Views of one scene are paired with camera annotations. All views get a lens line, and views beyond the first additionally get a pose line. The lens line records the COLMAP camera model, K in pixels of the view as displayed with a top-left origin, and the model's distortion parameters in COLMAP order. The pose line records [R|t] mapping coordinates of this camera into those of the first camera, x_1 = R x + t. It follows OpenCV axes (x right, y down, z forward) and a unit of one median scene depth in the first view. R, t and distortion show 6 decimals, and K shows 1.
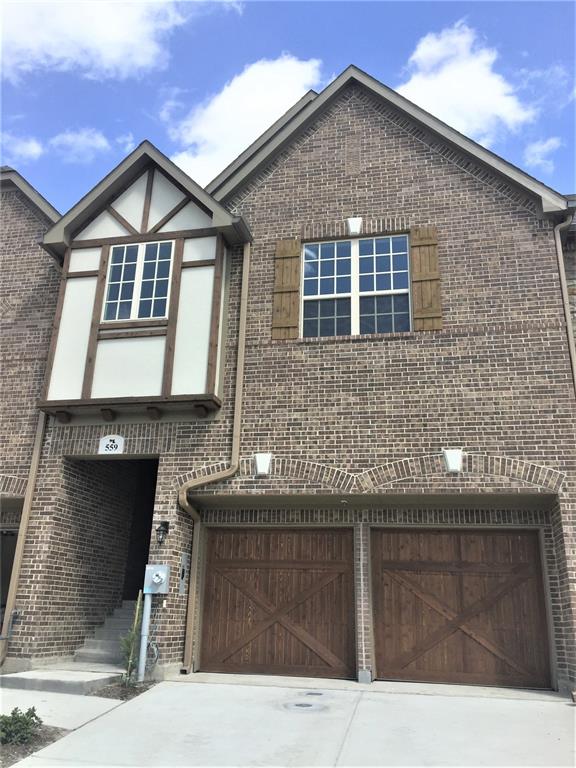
lens RADIAL K [[650.0, 0, 288.1], [0, 650.0, 381.7], [0, 0, 1]] dist [0.071079, -0.109678]
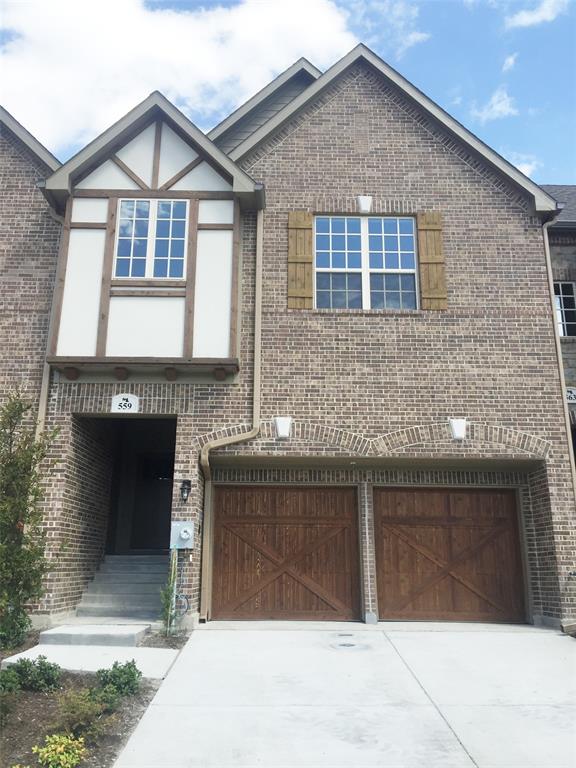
lens RADIAL K [[650.0, 0, 285.7], [0, 650.0, 380.7], [0, 0, 1]] dist [0.071079, -0.109678]
pose [[0.974352, 0.039364, 0.221559, -0.262167], [-0.055092, 0.996346, 0.065258, -0.017496], [-0.218180, -0.075790, 0.972961, -0.021827]]
